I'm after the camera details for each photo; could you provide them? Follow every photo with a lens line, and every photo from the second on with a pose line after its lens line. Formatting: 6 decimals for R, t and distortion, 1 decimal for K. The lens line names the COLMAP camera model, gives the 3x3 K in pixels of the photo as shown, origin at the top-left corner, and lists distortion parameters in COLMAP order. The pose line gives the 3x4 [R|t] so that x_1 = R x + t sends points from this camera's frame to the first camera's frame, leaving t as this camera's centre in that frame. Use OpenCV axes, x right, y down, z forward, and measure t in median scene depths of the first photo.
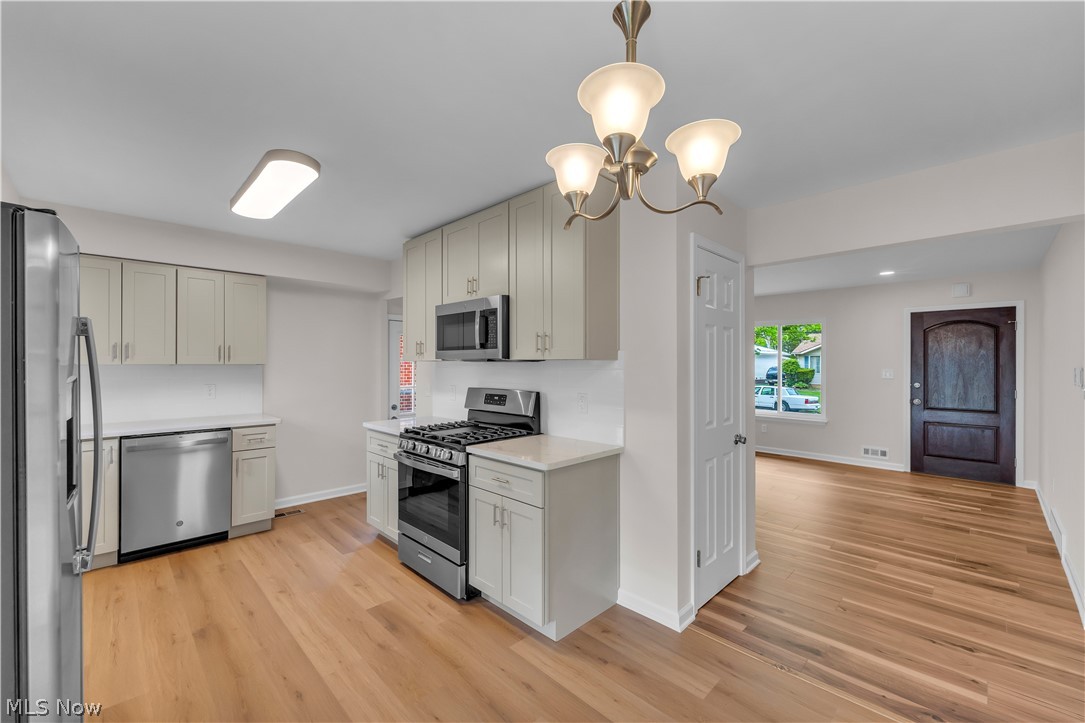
lens RADIAL K [[442.8, 0, 540.3], [0, 442.8, 364.9], [0, 0, 1]] dist [-0.001009, -0.000066]
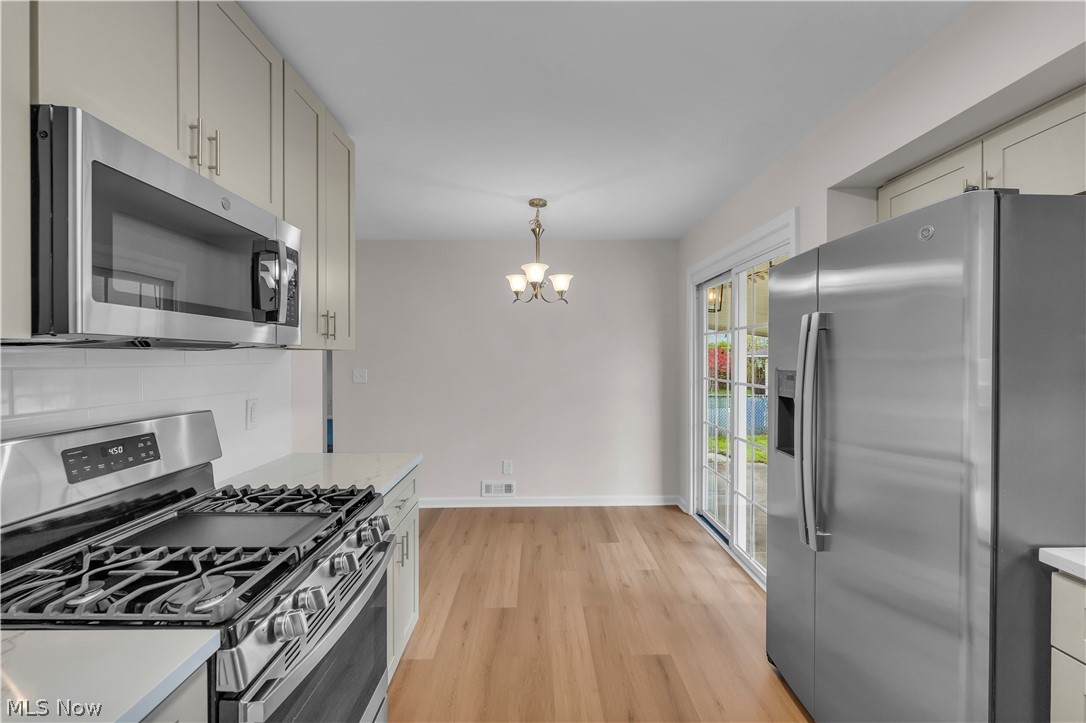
lens RADIAL K [[440.3, 0, 544.1], [0, 440.3, 361.3], [0, 0, 1]] dist [0.001356, 0.000661]
pose [[-0.725362, -0.007207, 0.688330, -0.635382], [0.000548, 0.999939, 0.011047, -0.000697], [-0.688367, 0.008390, -0.725314, 1.090838]]
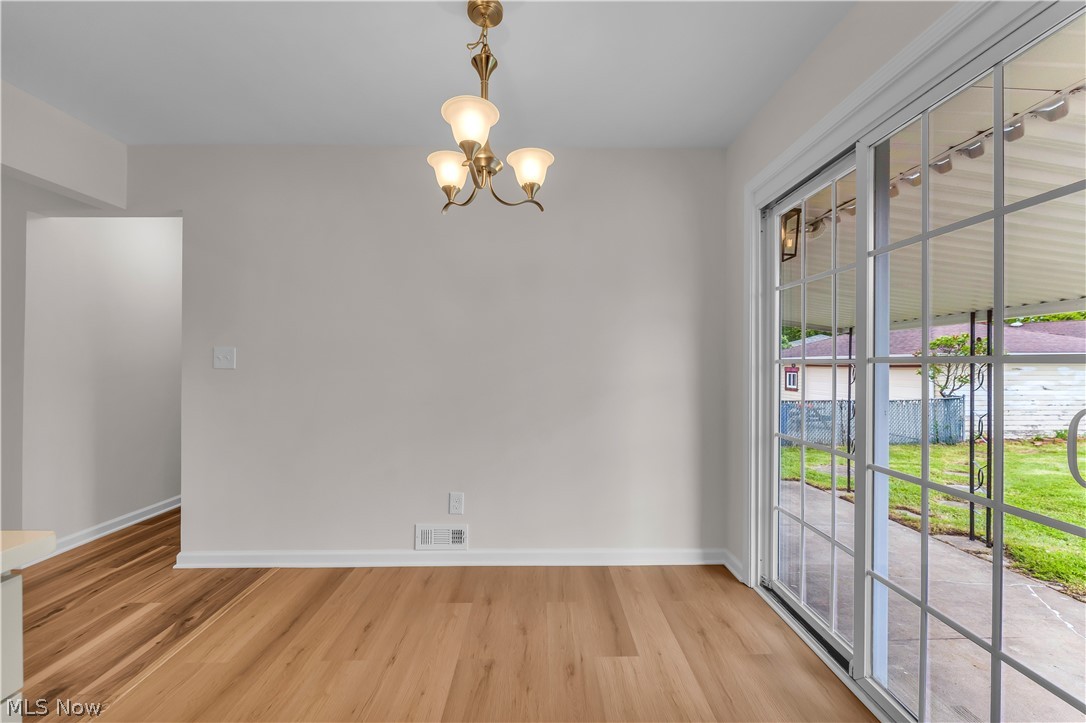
lens RADIAL K [[440.7, 0, 546.8], [0, 440.7, 363.4], [0, 0, 1]] dist [-0.000227, 0.000109]
pose [[-0.726436, -0.003363, 0.687226, -0.339909], [-0.005290, 0.999986, -0.000699, 0.067995], [-0.687214, -0.004143, -0.726443, 0.691025]]
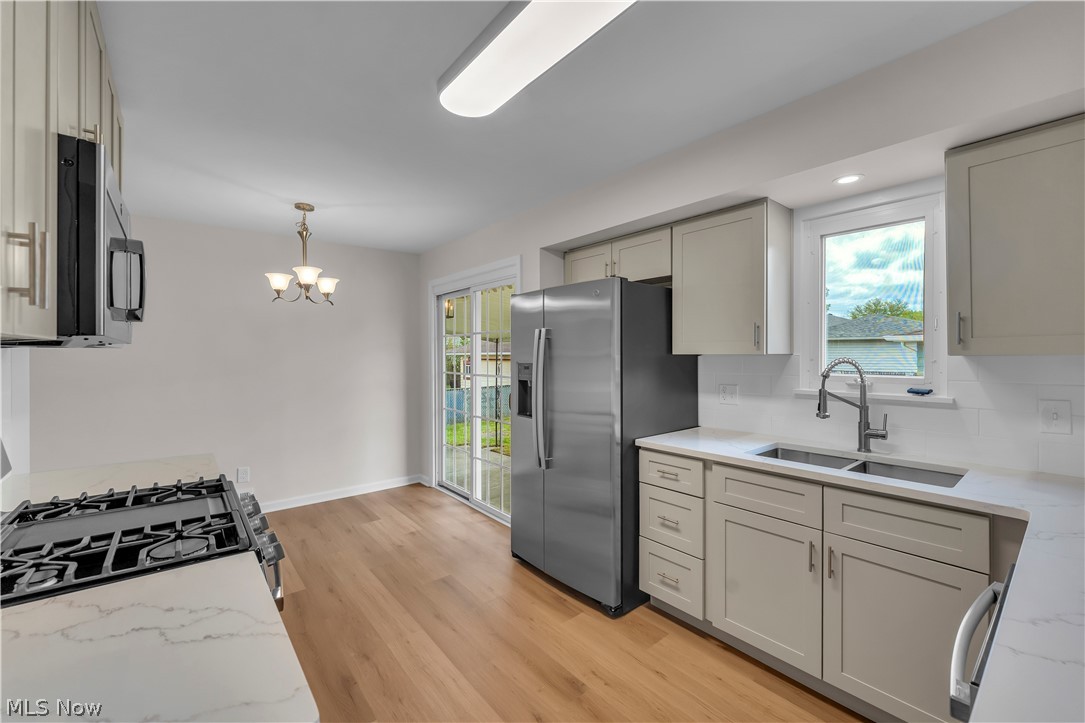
lens RADIAL K [[443.7, 0, 540.5], [0, 443.7, 357.6], [0, 0, 1]] dist [-0.001527, -0.000150]
pose [[-0.995176, 0.000403, 0.098110, -0.590128], [0.001101, 0.999974, 0.007062, -0.000483], [-0.098104, 0.007136, -0.995151, 1.365889]]
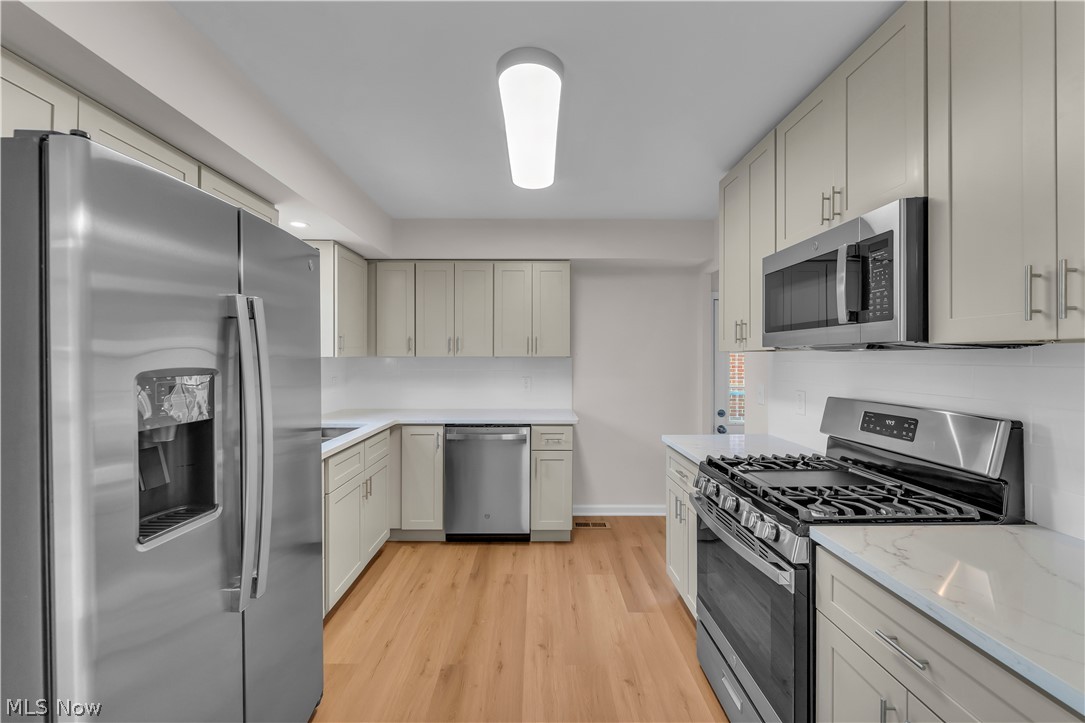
lens RADIAL K [[443.7, 0, 540.5], [0, 443.7, 357.6], [0, 0, 1]] dist [-0.001527, -0.000150]
pose [[0.719436, 0.000627, -0.694559, -0.037775], [-0.002986, 0.999993, -0.002190, 0.003761], [0.694553, 0.003649, 0.719433, 0.385655]]
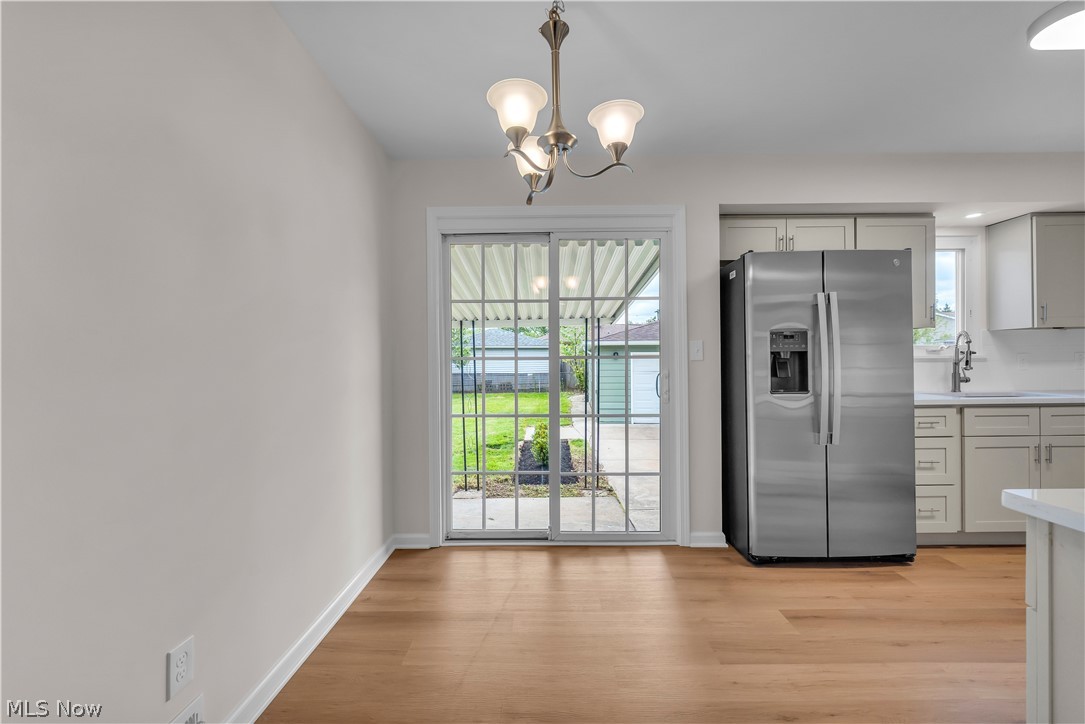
lens RADIAL K [[442.8, 0, 540.3], [0, 442.8, 365.4], [0, 0, 1]] dist [-0.001009, -0.000066]
pose [[-0.708480, 0.007171, -0.705695, 0.433631], [0.005643, 0.999974, 0.004496, 0.074398], [0.705709, -0.000797, -0.708502, 0.693321]]
